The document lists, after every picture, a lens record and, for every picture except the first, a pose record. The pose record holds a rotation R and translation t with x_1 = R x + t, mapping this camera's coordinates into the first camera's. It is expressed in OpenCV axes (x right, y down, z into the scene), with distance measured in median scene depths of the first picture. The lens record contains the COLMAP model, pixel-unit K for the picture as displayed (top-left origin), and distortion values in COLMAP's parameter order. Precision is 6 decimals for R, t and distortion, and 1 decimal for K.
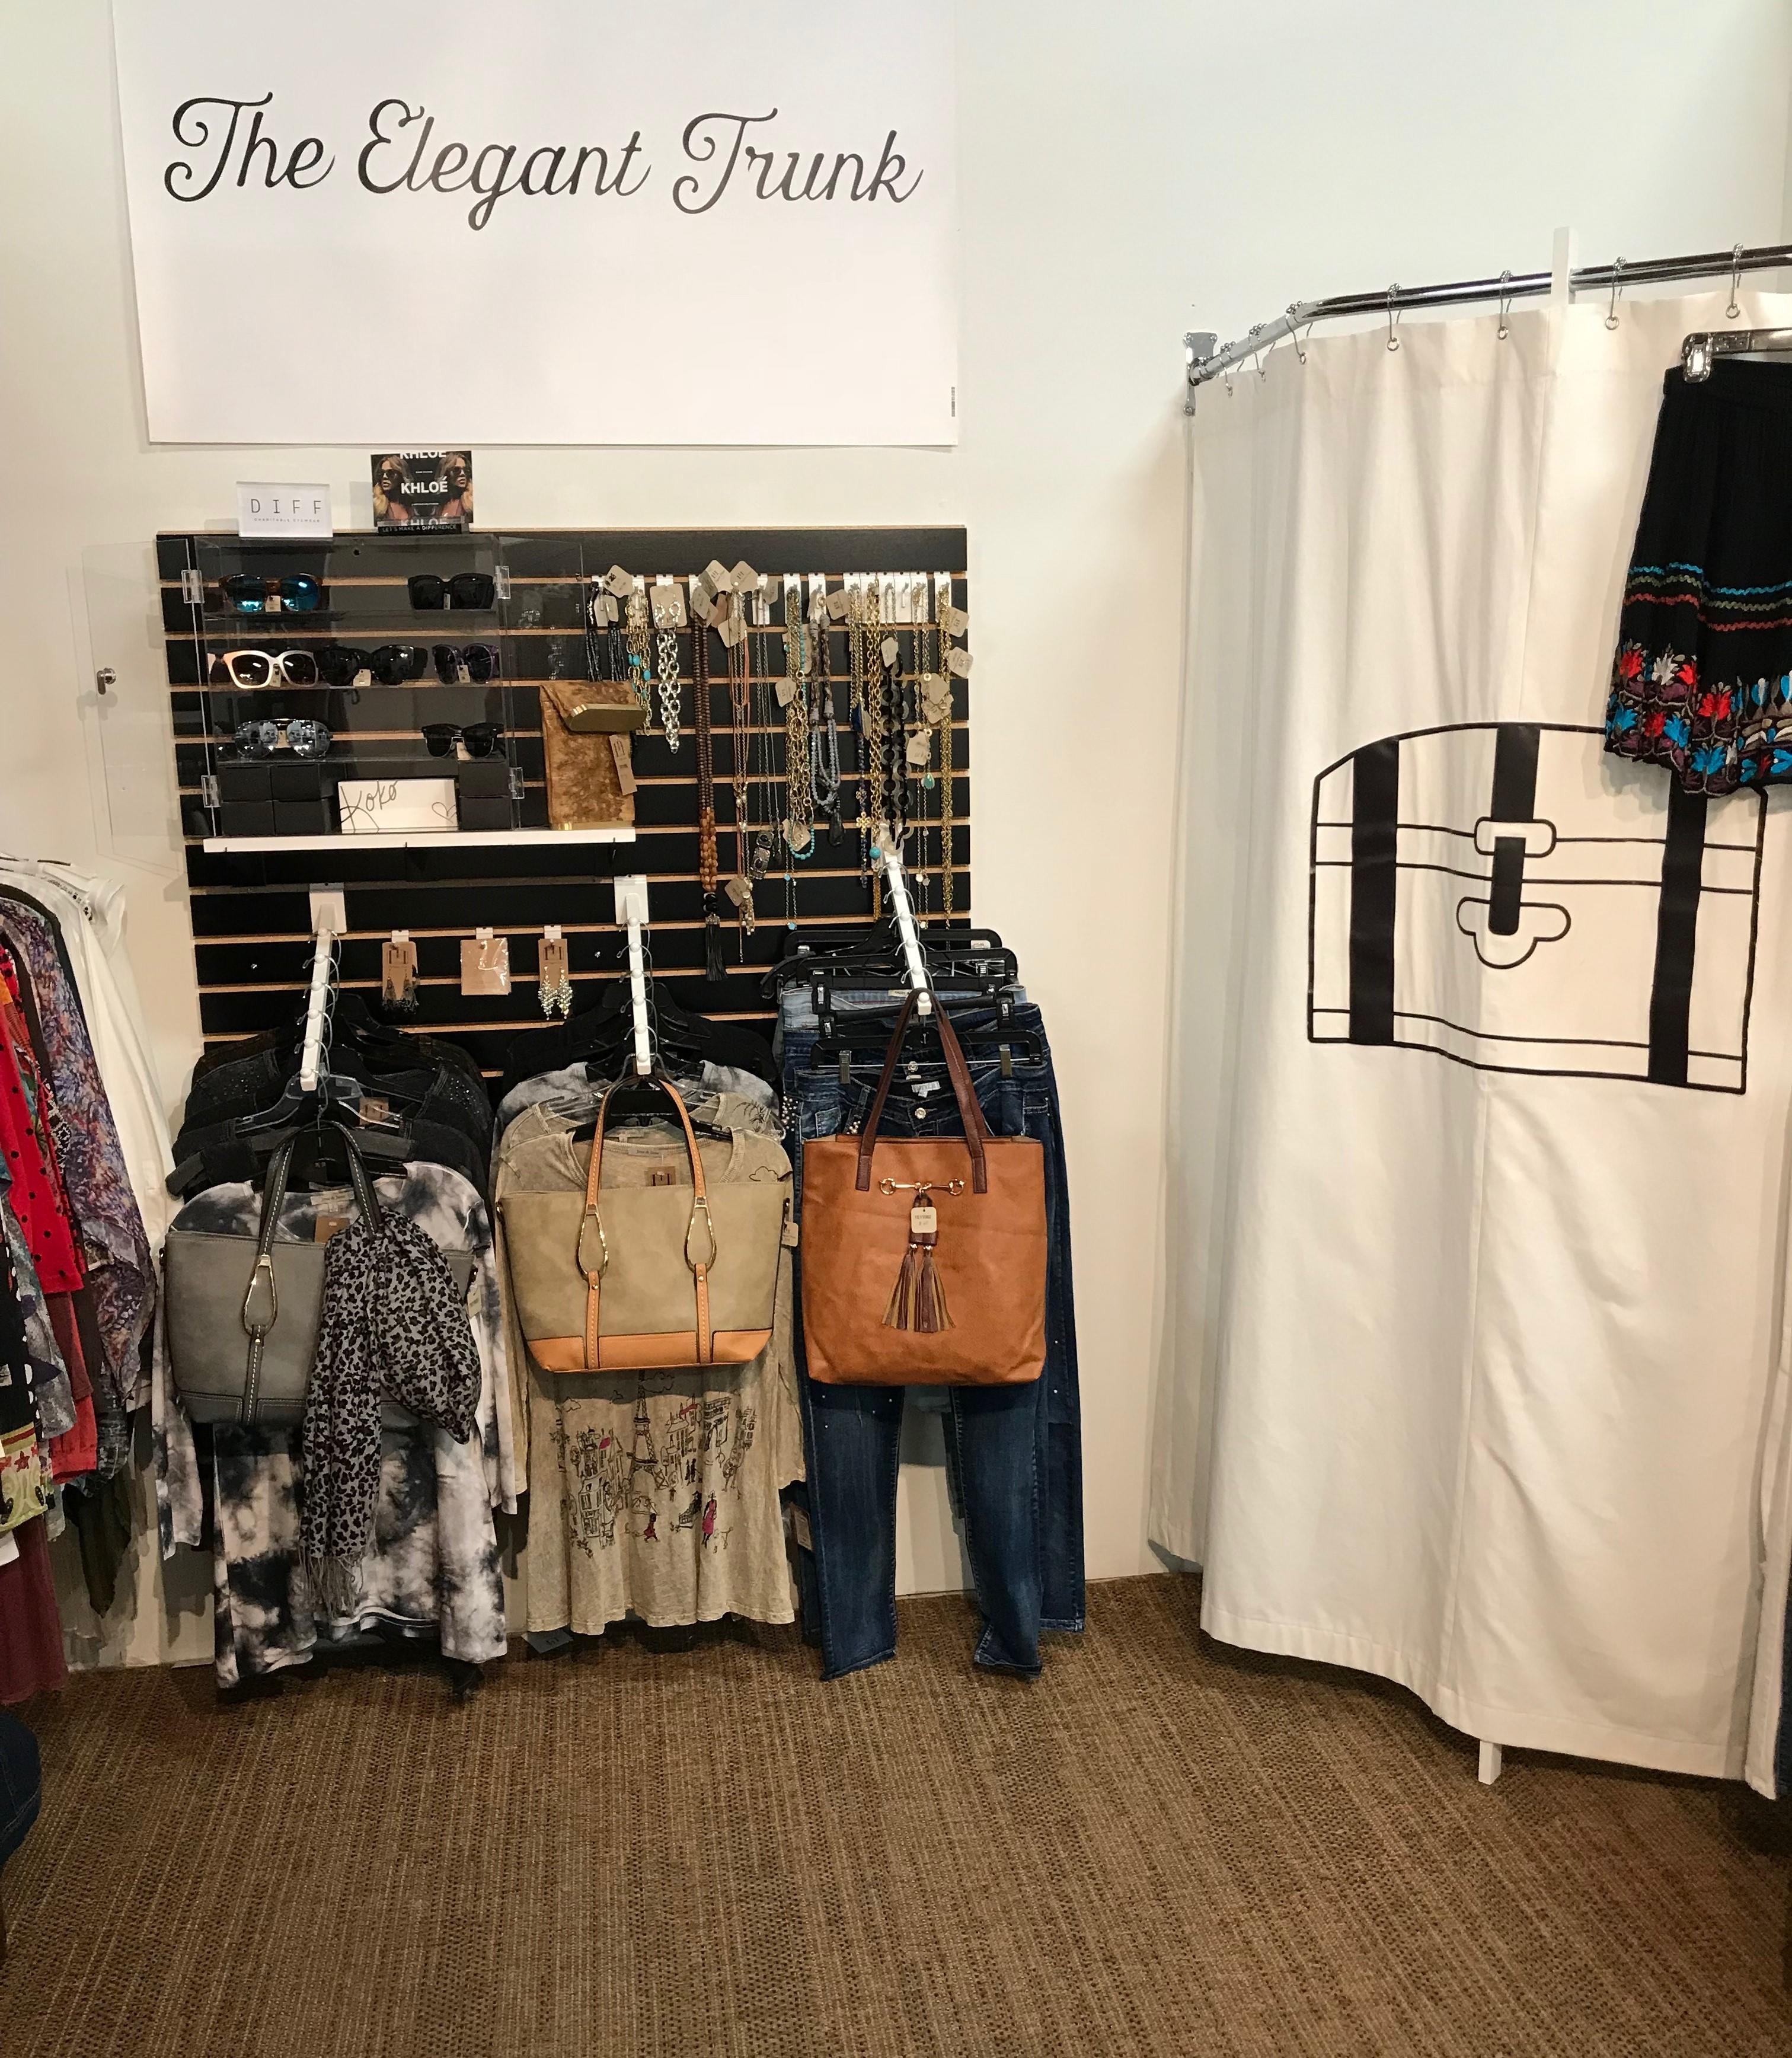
lens RADIAL K [[2000.9, 0, 913.3], [0, 2000.9, 1105.4], [0, 0, 1]] dist [0.011055, 0.000000]
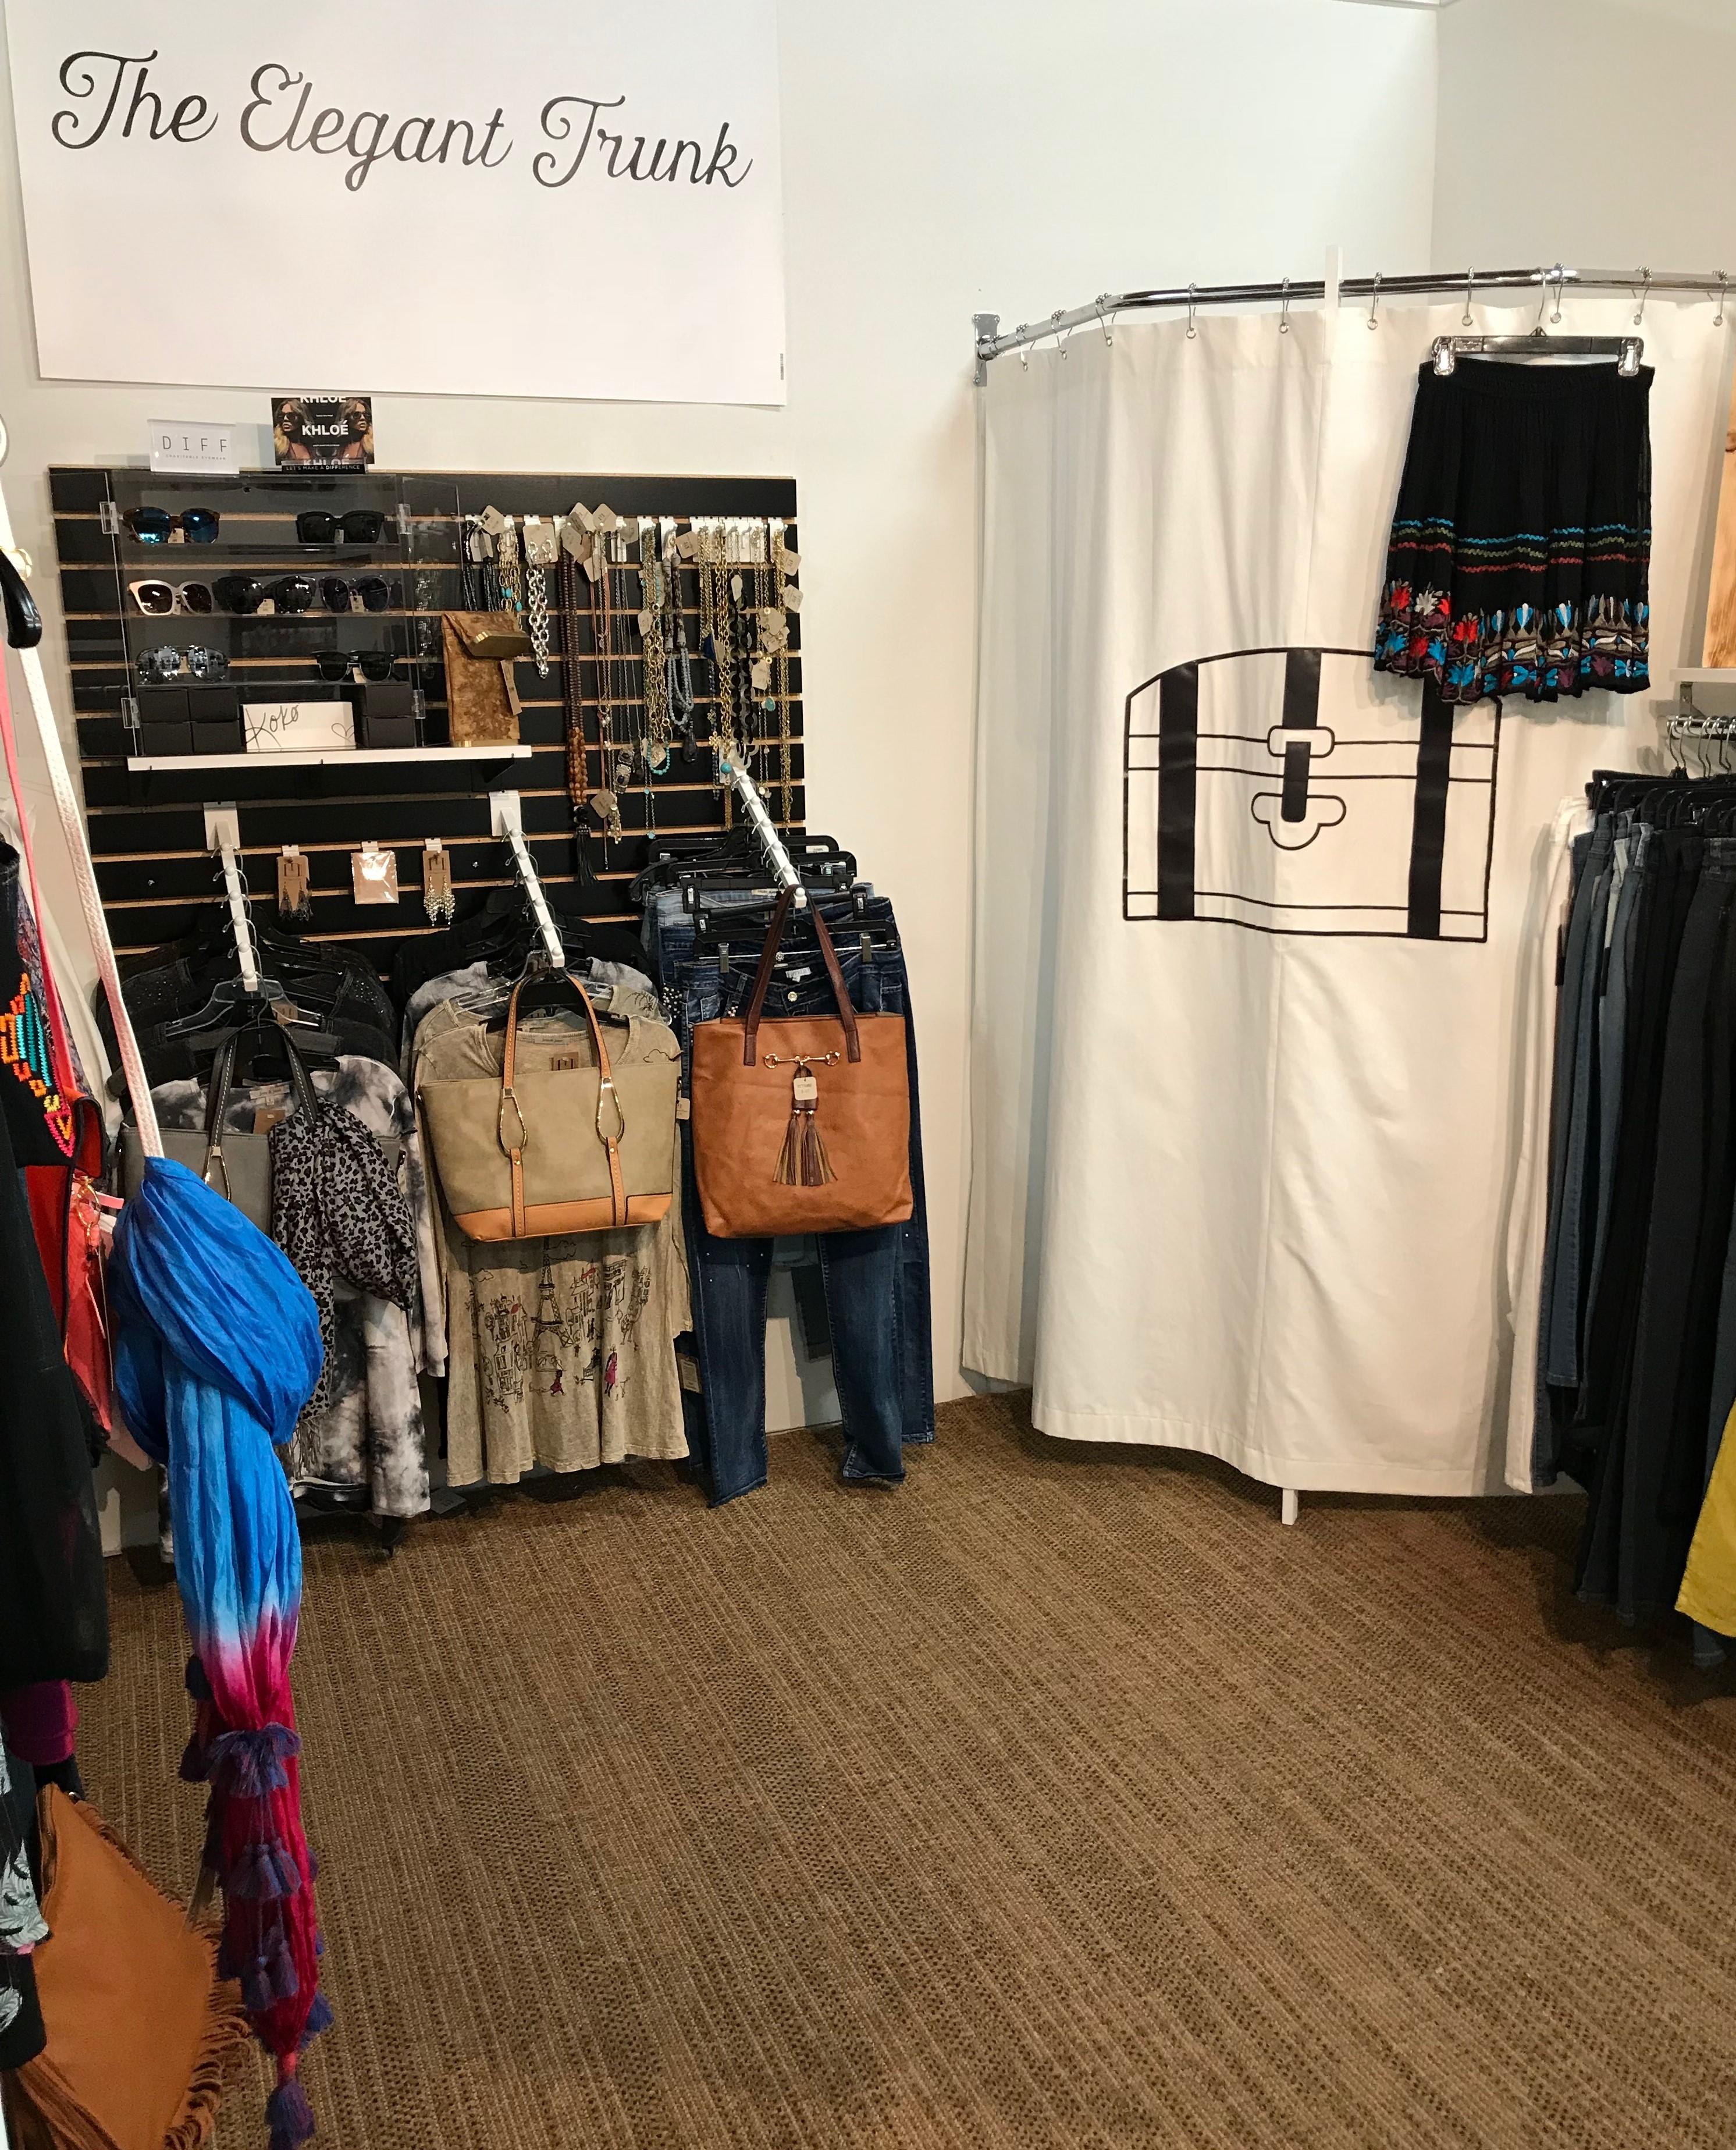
lens RADIAL K [[1951.2, 0, 903.8], [0, 1951.2, 1084.7], [0, 0, 1]] dist [0.013638, -0.005402]
pose [[0.971489, -0.049570, 0.231845, -0.203495], [0.046362, 0.998739, 0.019269, 0.037964], [-0.232508, -0.007971, 0.972562, -0.098790]]
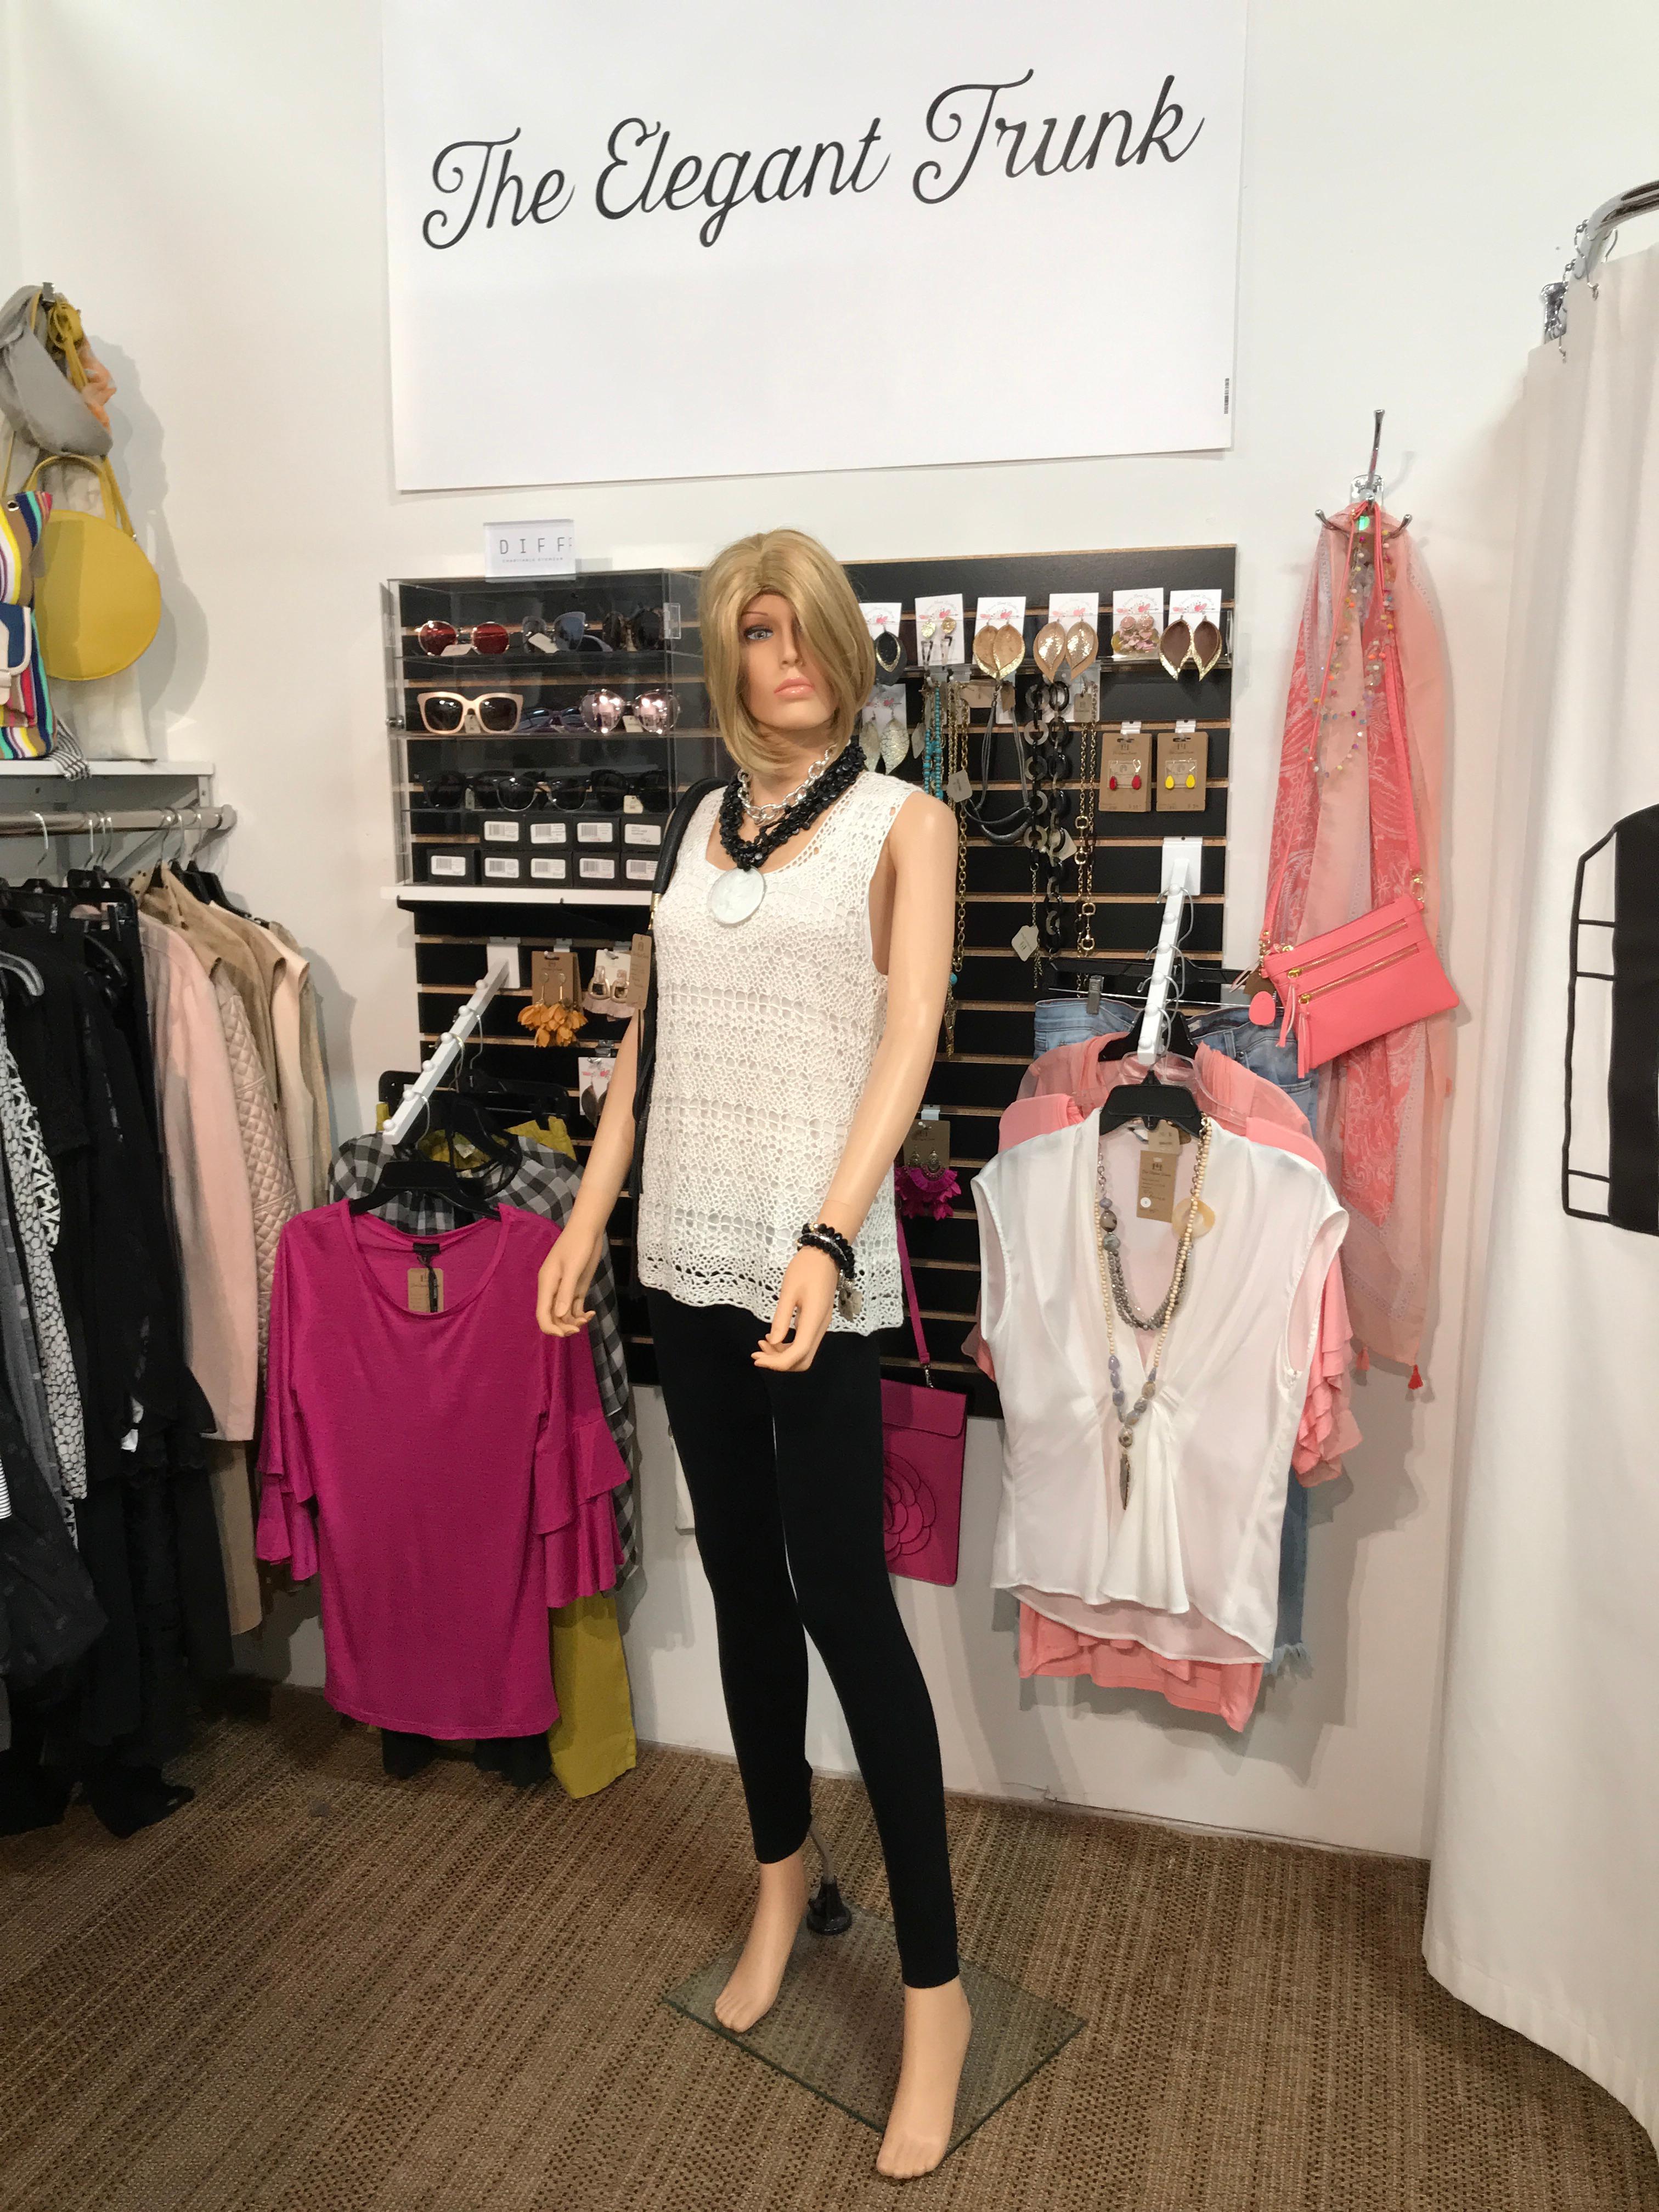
lens RADIAL K [[1829.3, 0, 845.2], [0, 1829.3, 1101.7], [0, 0, 1]] dist [0.036128, -0.043612]
pose [[0.900754, 0.087057, -0.425514, 0.244117], [-0.098949, 0.995075, -0.005875, -0.044019], [0.422907, 0.047396, 0.904933, 0.280113]]
